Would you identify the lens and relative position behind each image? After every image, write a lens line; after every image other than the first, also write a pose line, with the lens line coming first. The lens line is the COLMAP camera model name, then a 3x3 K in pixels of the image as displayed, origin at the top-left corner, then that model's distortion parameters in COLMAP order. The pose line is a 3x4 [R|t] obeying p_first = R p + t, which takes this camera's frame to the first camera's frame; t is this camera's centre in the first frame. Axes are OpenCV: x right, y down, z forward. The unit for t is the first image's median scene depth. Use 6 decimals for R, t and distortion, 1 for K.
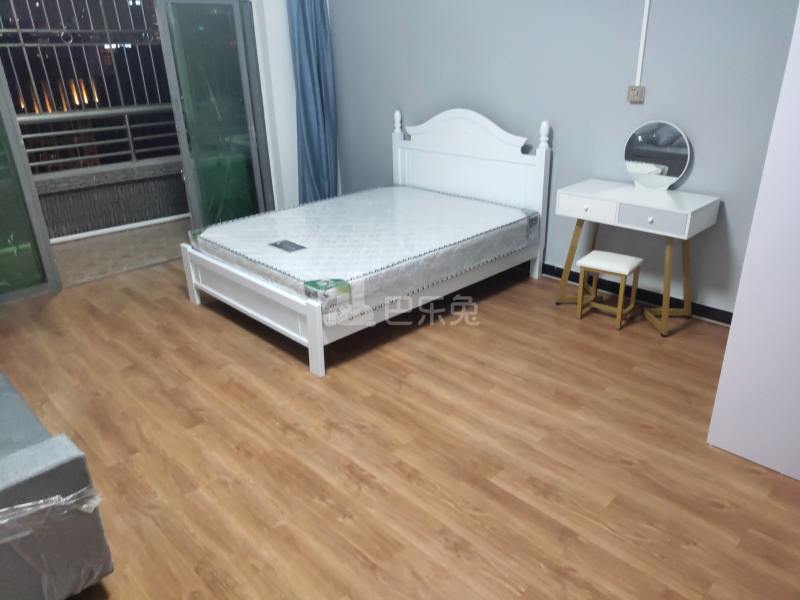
lens RADIAL K [[598.4, 0, 410.7], [0, 598.4, 296.7], [0, 0, 1]] dist [0.053260, -0.080789]
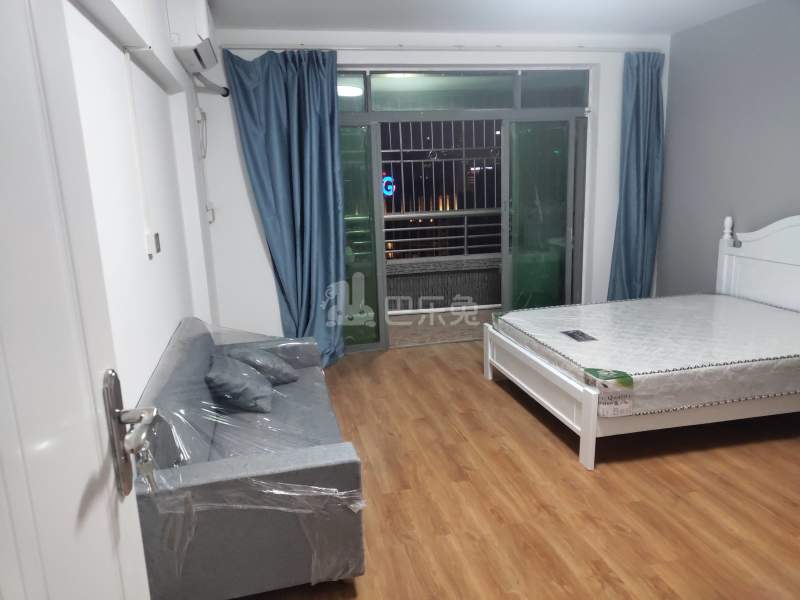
lens RADIAL K [[591.8, 0, 400.0], [0, 591.8, 300.0], [0, 0, 1]] dist [0.054897, -0.041748]
pose [[0.850653, 0.099586, -0.516210, 0.059153], [-0.187289, 0.974879, -0.120558, 0.039395], [0.491236, 0.199234, 0.847934, -0.021317]]
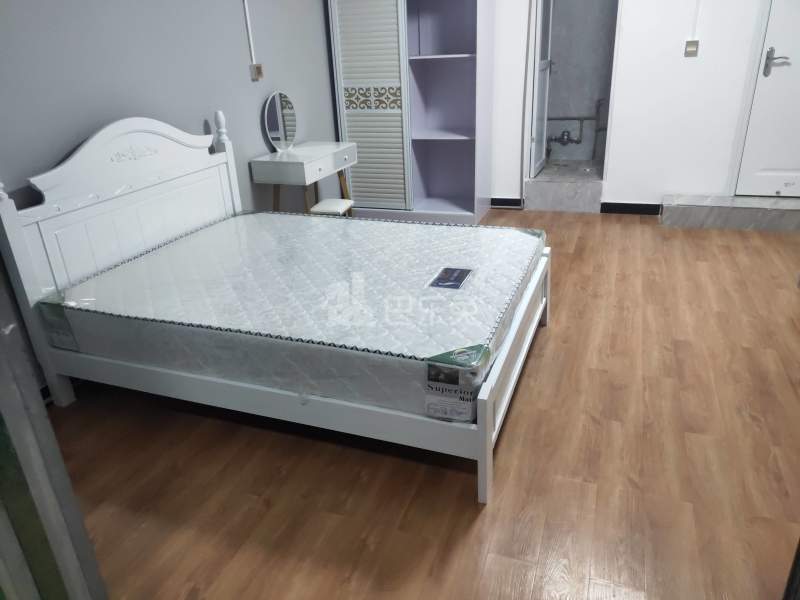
lens RADIAL K [[591.8, 0, 400.0], [0, 591.8, 300.0], [0, 0, 1]] dist [0.054897, -0.041748]
pose [[-0.421720, -0.322263, 0.847525, -0.863660], [0.403581, 0.770302, 0.493717, -0.481288], [-0.811957, 0.550255, -0.194793, 1.328508]]
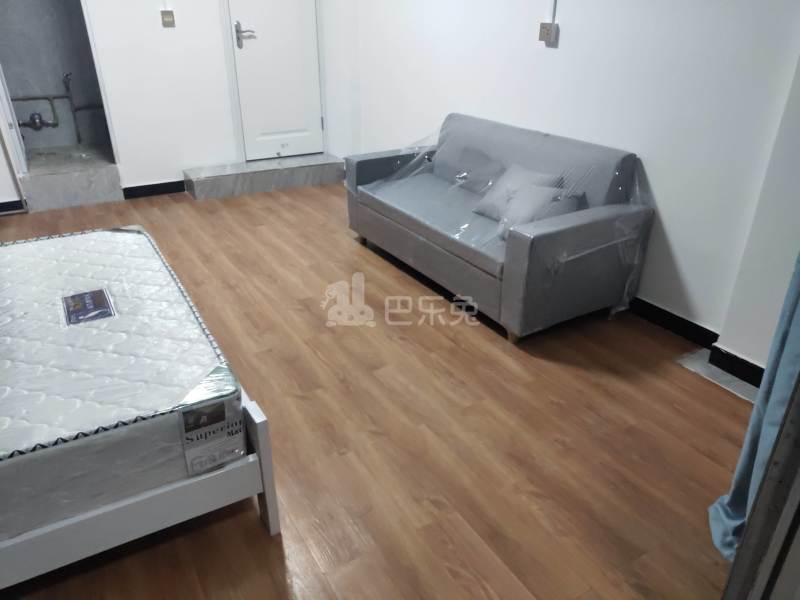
lens RADIAL K [[598.4, 0, 410.7], [0, 598.4, 296.7], [0, 0, 1]] dist [0.053260, -0.080789]
pose [[-0.974628, -0.086660, 0.206376, -0.660656], [0.097750, 0.664655, 0.740729, -0.510044], [-0.201361, 0.742108, -0.639320, 1.415596]]
